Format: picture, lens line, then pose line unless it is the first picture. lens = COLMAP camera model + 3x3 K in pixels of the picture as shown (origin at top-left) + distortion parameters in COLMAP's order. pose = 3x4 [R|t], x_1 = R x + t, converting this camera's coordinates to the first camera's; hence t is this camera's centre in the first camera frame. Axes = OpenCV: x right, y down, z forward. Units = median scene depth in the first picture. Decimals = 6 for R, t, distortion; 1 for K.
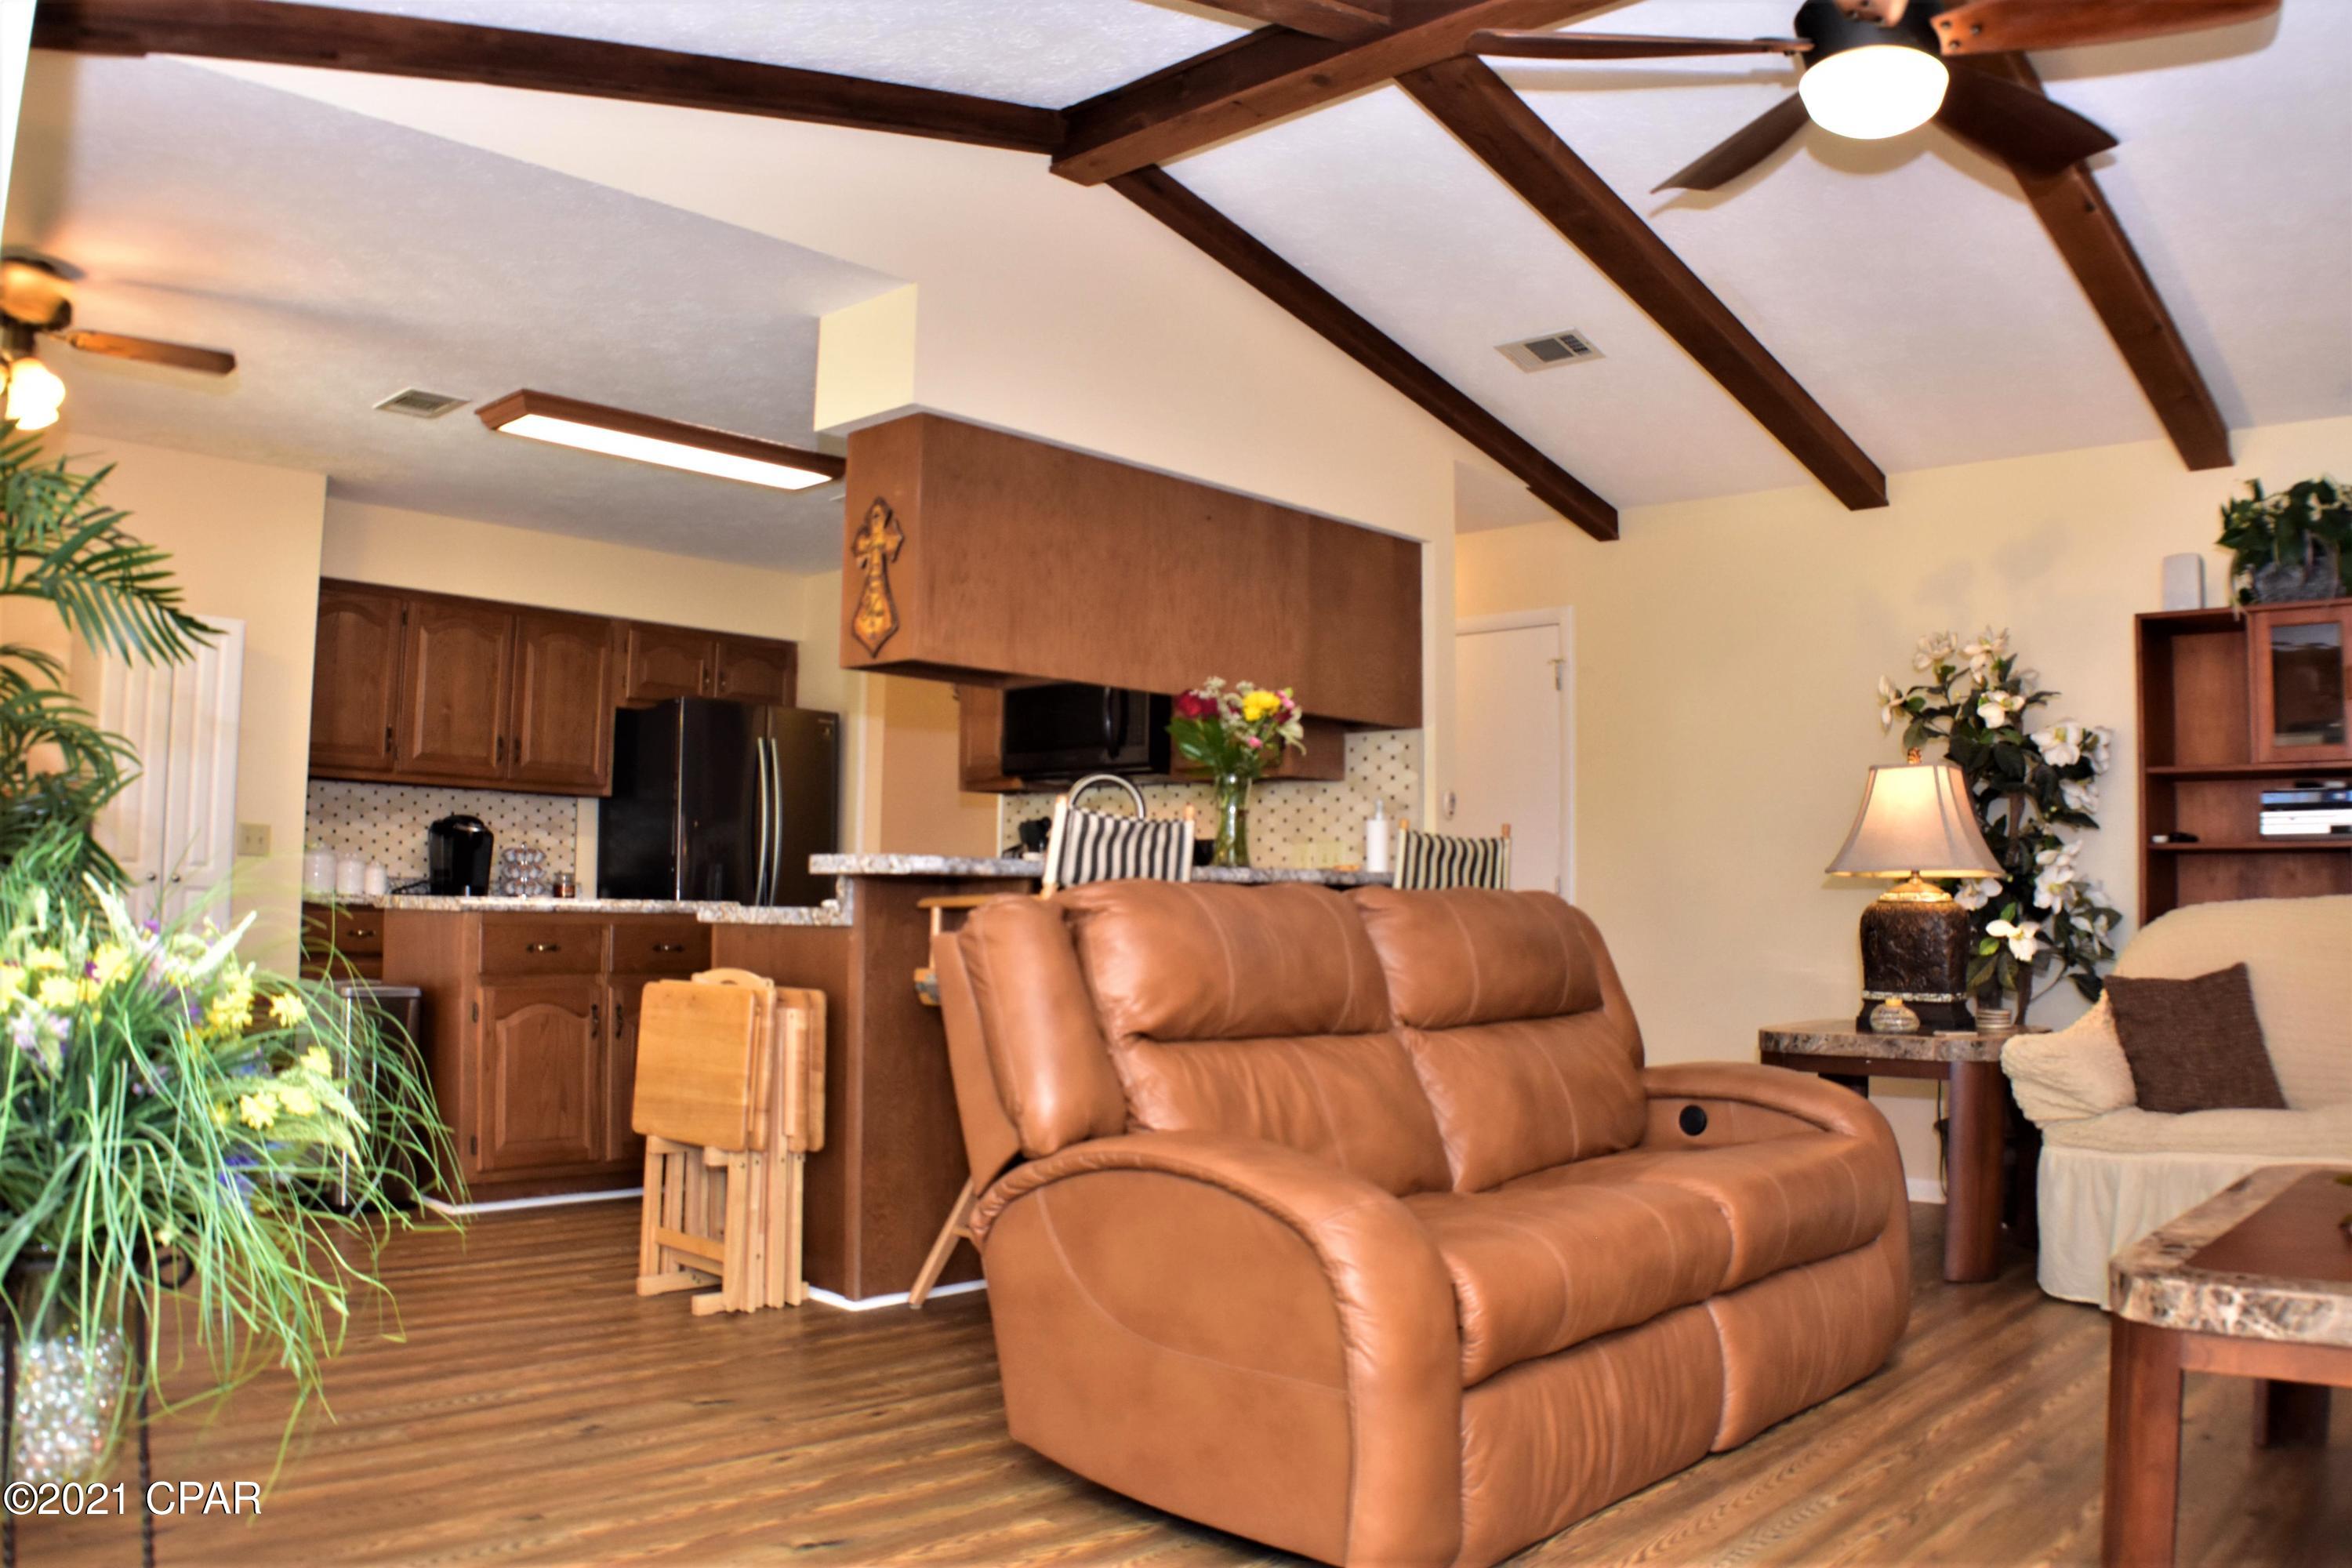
lens RADIAL K [[1800.4, 0, 1163.8], [0, 1800.4, 780.2], [0, 0, 1]] dist [-0.195900, 0.054337]
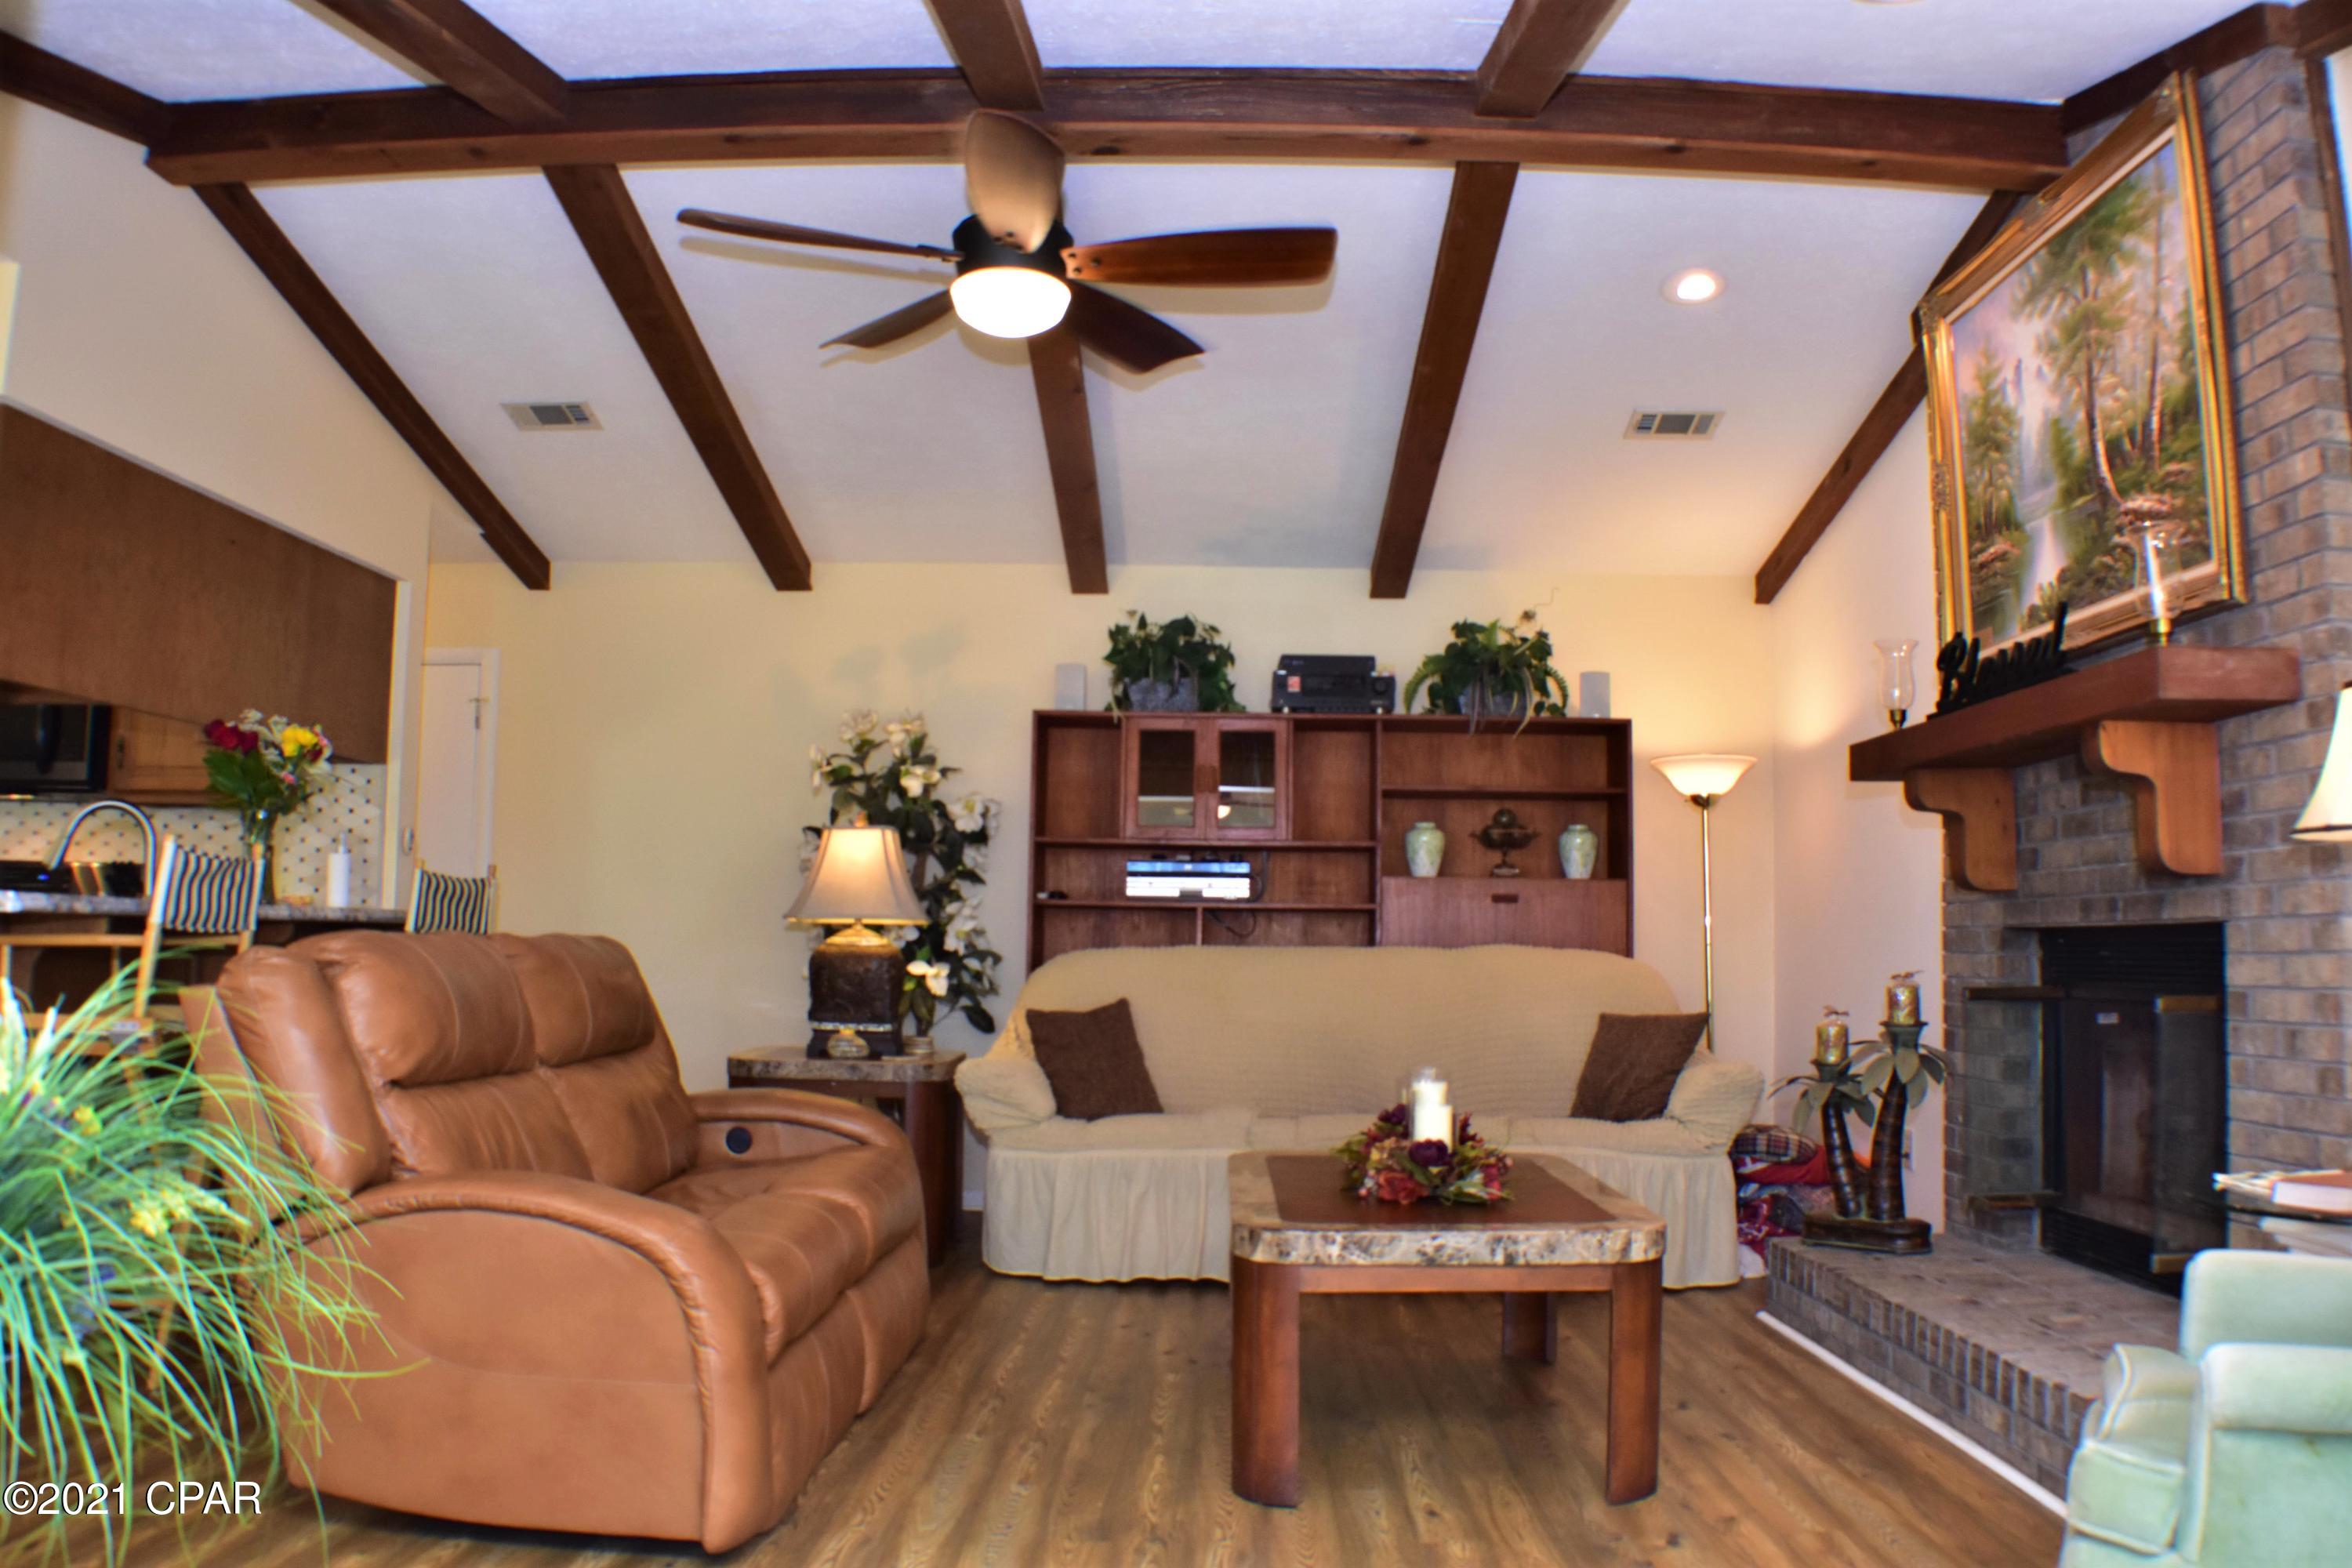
lens RADIAL K [[1800.4, 0, 1177.7], [0, 1800.4, 794.0], [0, 0, 1]] dist [-0.195900, 0.054337]
pose [[0.741741, 0.050134, 0.668810, -0.216410], [-0.048881, 0.998591, -0.020643, -0.016843], [-0.668903, -0.017380, 0.743147, -0.030323]]
